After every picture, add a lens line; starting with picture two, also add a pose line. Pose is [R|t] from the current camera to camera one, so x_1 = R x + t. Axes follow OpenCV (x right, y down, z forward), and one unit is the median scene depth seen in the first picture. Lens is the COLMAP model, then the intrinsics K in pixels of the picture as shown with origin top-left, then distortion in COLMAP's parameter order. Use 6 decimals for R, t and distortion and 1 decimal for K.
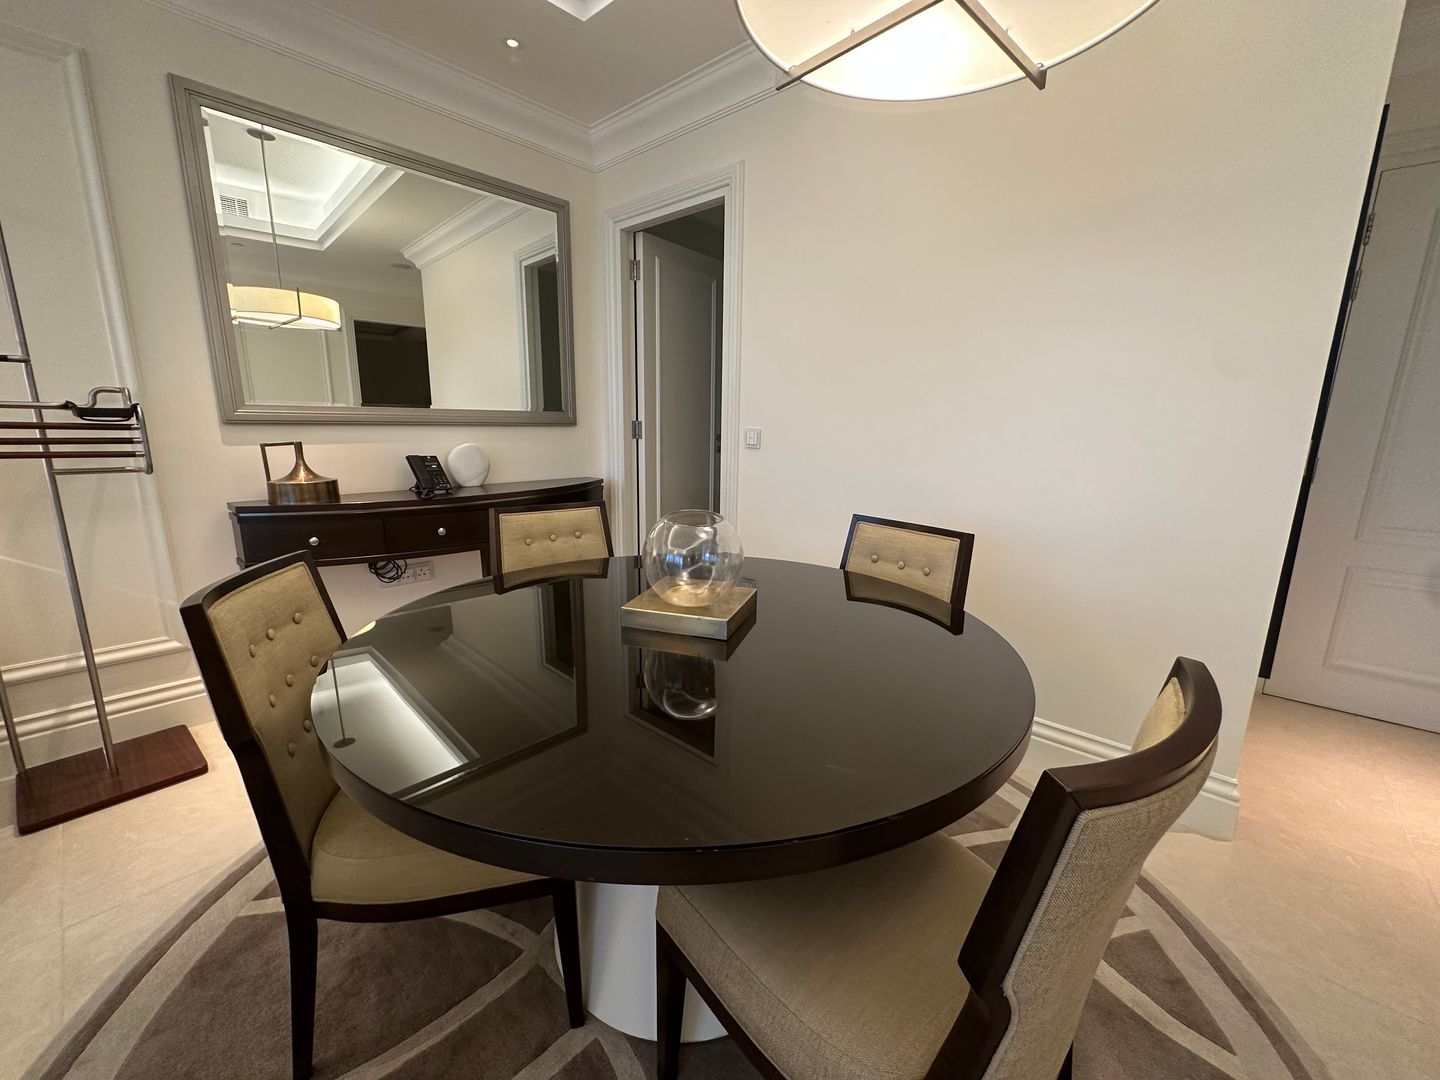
lens RADIAL K [[577.8, 0, 716.7], [0, 577.8, 540.5], [0, 0, 1]] dist [-0.001549, 0.000251]
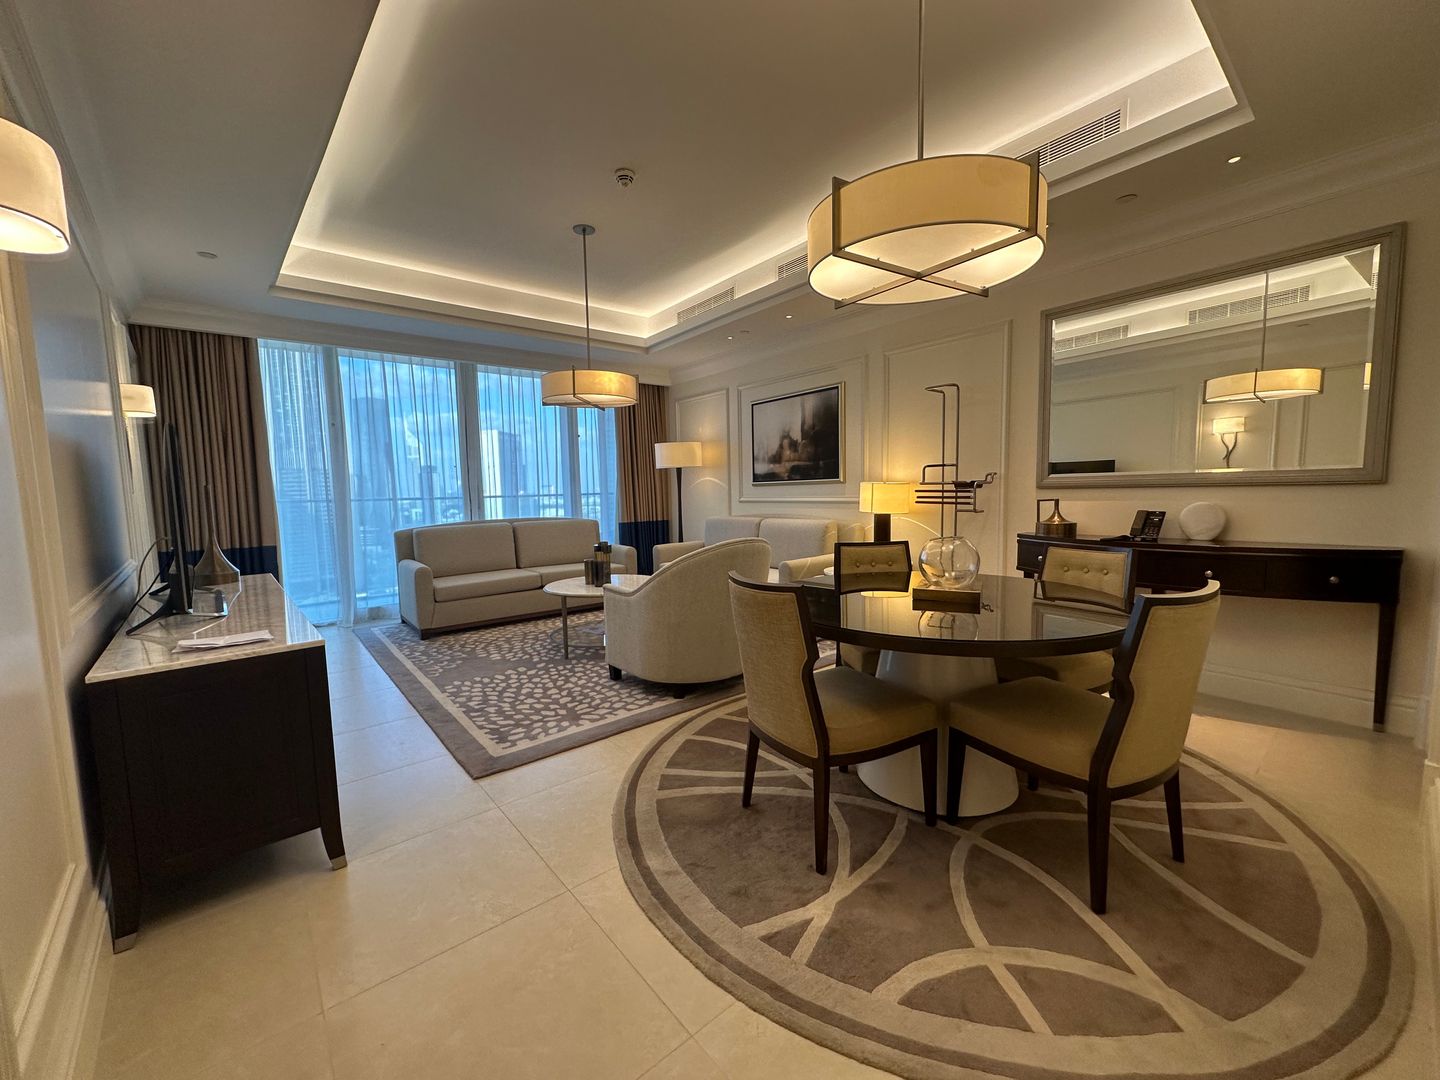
lens RADIAL K [[577.8, 0, 716.7], [0, 577.8, 540.5], [0, 0, 1]] dist [-0.001549, 0.000251]
pose [[-0.143553, 0.076413, -0.986688, 1.271891], [-0.176705, 0.979014, 0.101527, -0.063833], [0.973739, 0.188927, -0.127038, 0.365281]]
